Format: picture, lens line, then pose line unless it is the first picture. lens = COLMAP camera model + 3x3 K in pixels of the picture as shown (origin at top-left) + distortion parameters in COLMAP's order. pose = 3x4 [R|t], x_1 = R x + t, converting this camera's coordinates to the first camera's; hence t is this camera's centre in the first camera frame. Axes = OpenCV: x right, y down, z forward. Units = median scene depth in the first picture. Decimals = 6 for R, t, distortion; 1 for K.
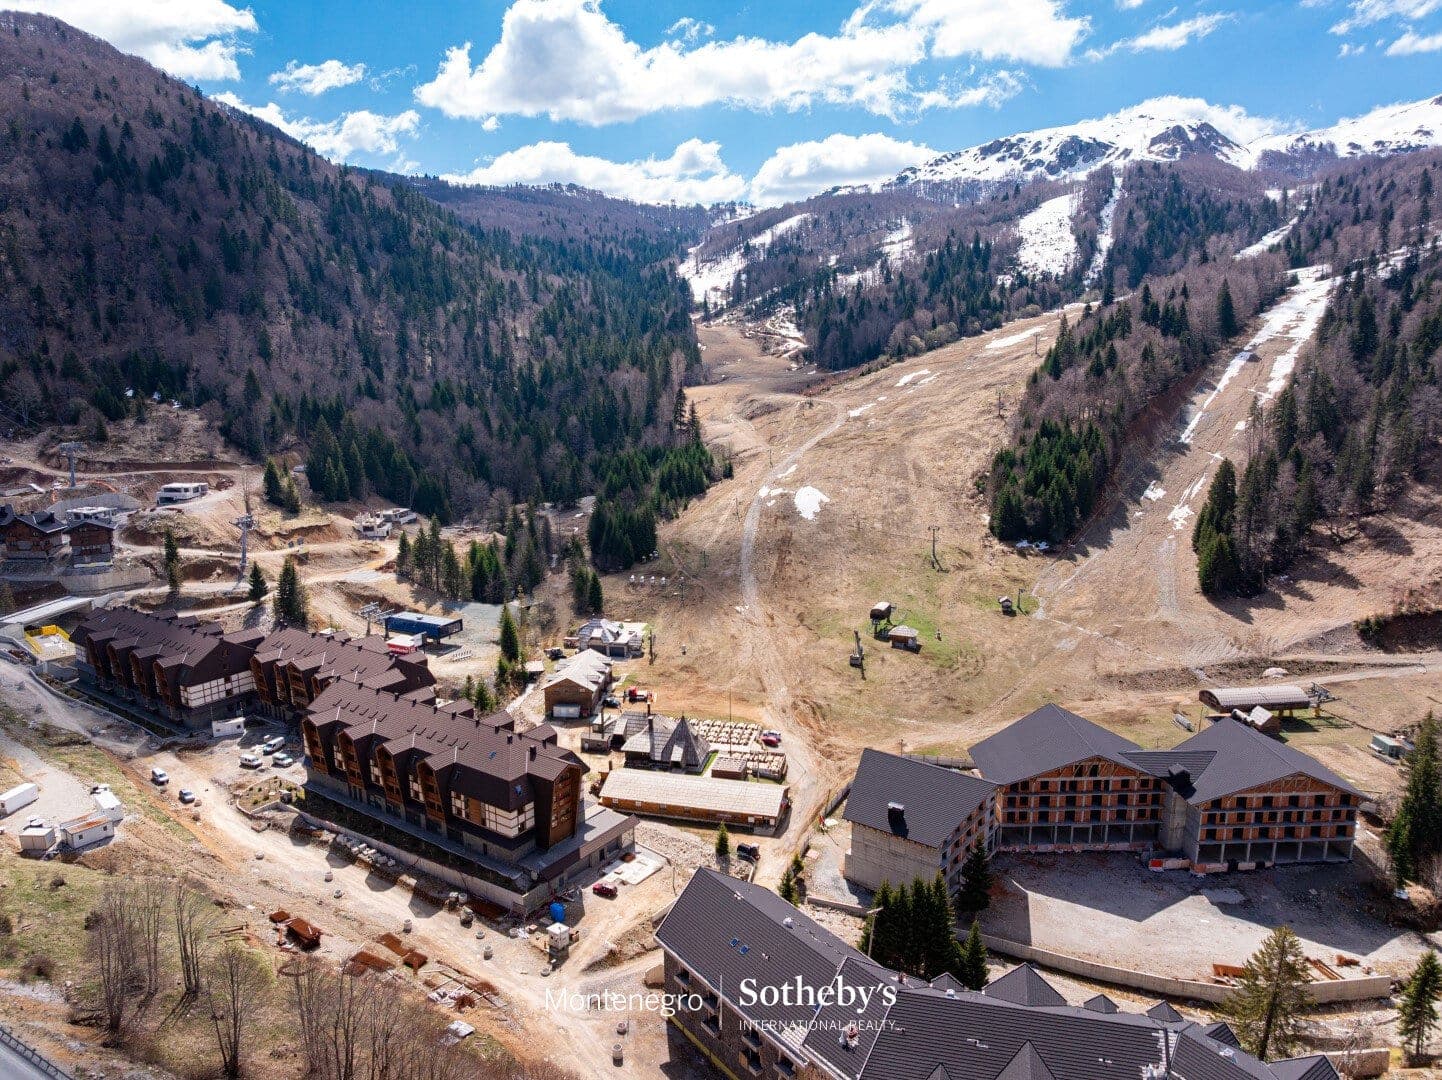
lens RADIAL K [[1012.9, 0, 717.1], [0, 1012.9, 537.6], [0, 0, 1]] dist [-0.032823, -0.005673]
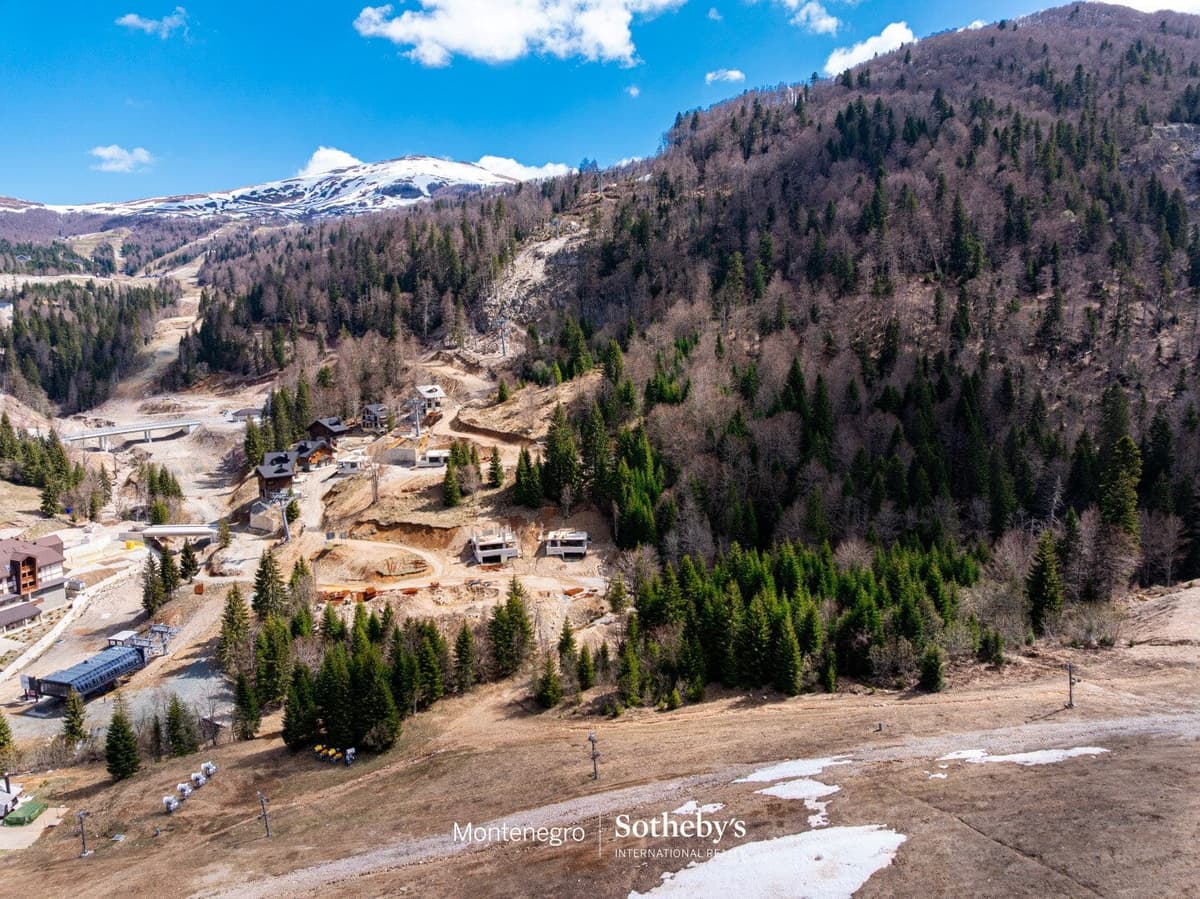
lens RADIAL K [[842.9, 0, 603.4], [0, 842.9, 450.5], [0, 0, 1]] dist [-0.032823, -0.005673]
pose [[0.220166, 0.164861, -0.961430, 0.147660], [-0.190898, 0.973839, 0.123274, -0.089702], [0.956601, 0.156394, 0.245878, 0.450392]]
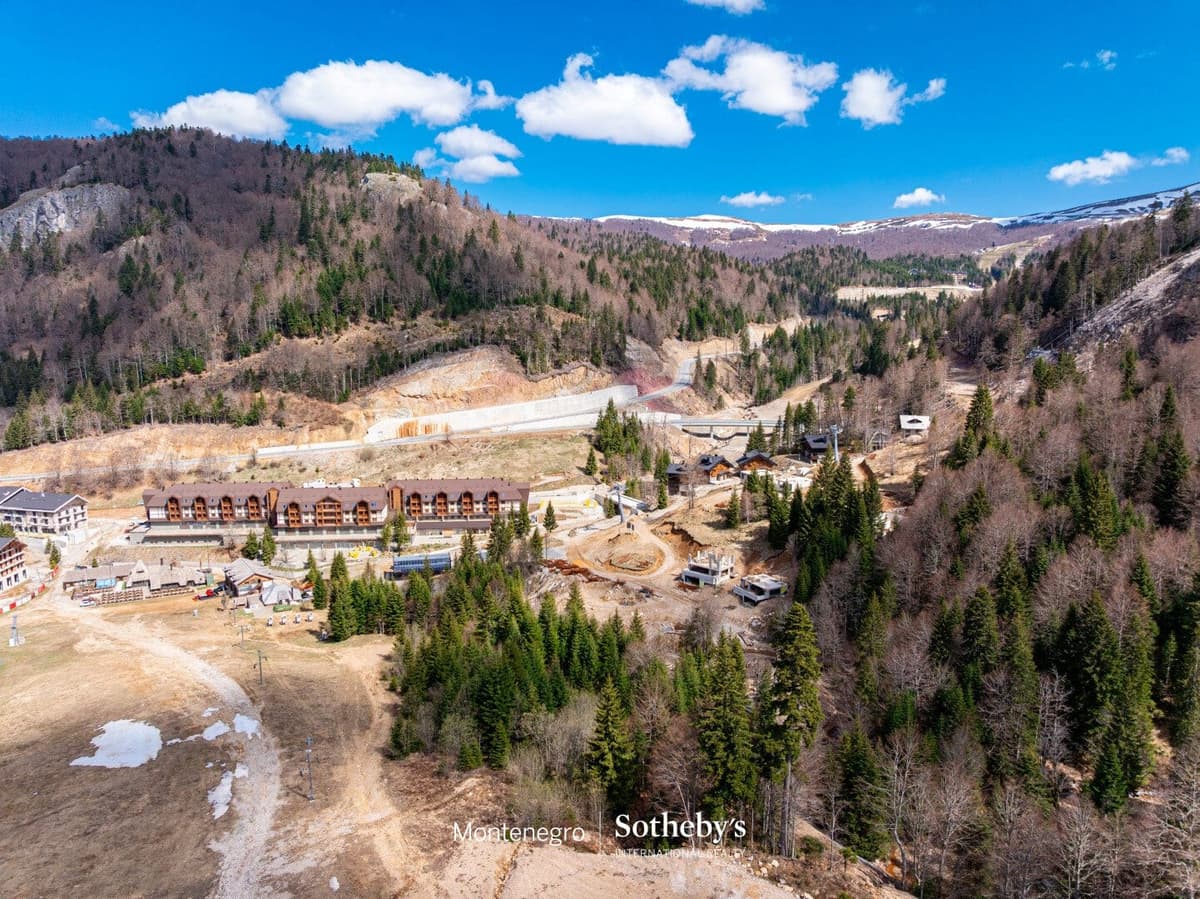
lens RADIAL K [[842.9, 0, 603.9], [0, 842.9, 451.1], [0, 0, 1]] dist [-0.032823, -0.005673]
pose [[-0.748731, 0.108729, -0.653896, 0.079454], [-0.132491, 0.942004, 0.308342, -0.149666], [0.649499, 0.317501, -0.690901, 0.687569]]
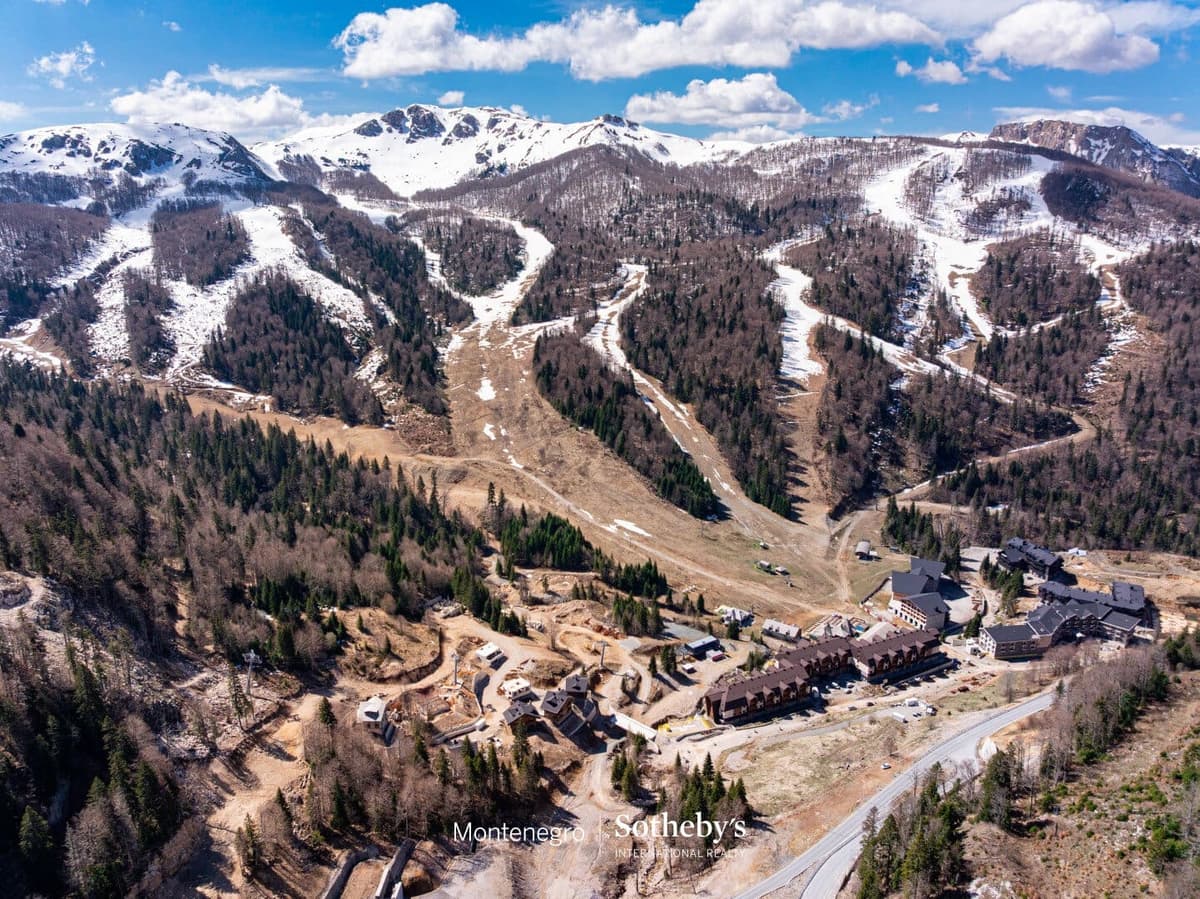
lens RADIAL K [[842.9, 0, 602.4], [0, 842.9, 452.5], [0, 0, 1]] dist [-0.032823, -0.005673]
pose [[0.479508, -0.243090, 0.843196, -0.696000], [0.179512, 0.967719, 0.176906, -0.257527], [-0.858981, 0.066536, 0.507666, 0.086752]]
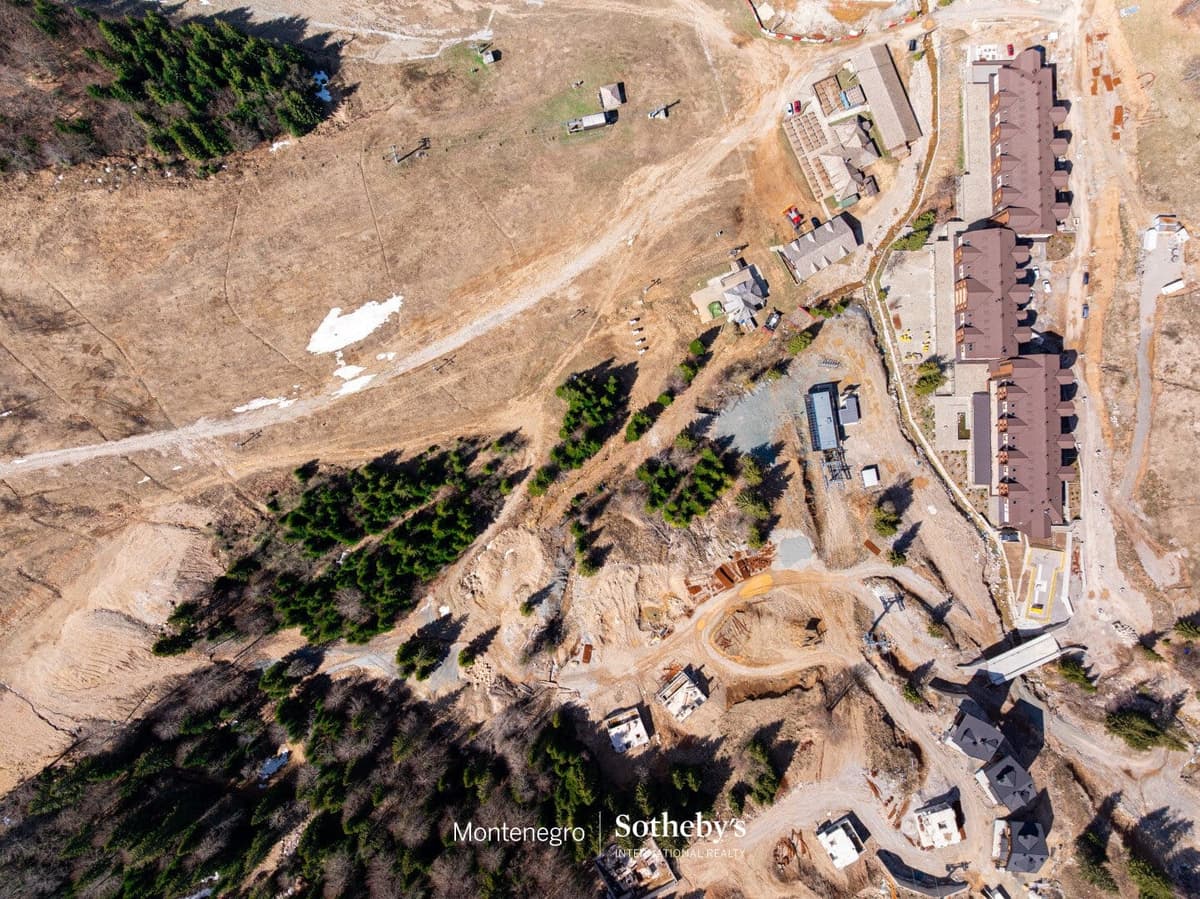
lens RADIAL K [[842.9, 0, 610.1], [0, 842.9, 448.5], [0, 0, 1]] dist [-0.032823, -0.005673]
pose [[-0.590033, -0.807086, 0.021755, -0.070291], [0.185021, -0.108936, 0.976678, -0.357651], [-0.785894, 0.580297, 0.213604, 0.379213]]
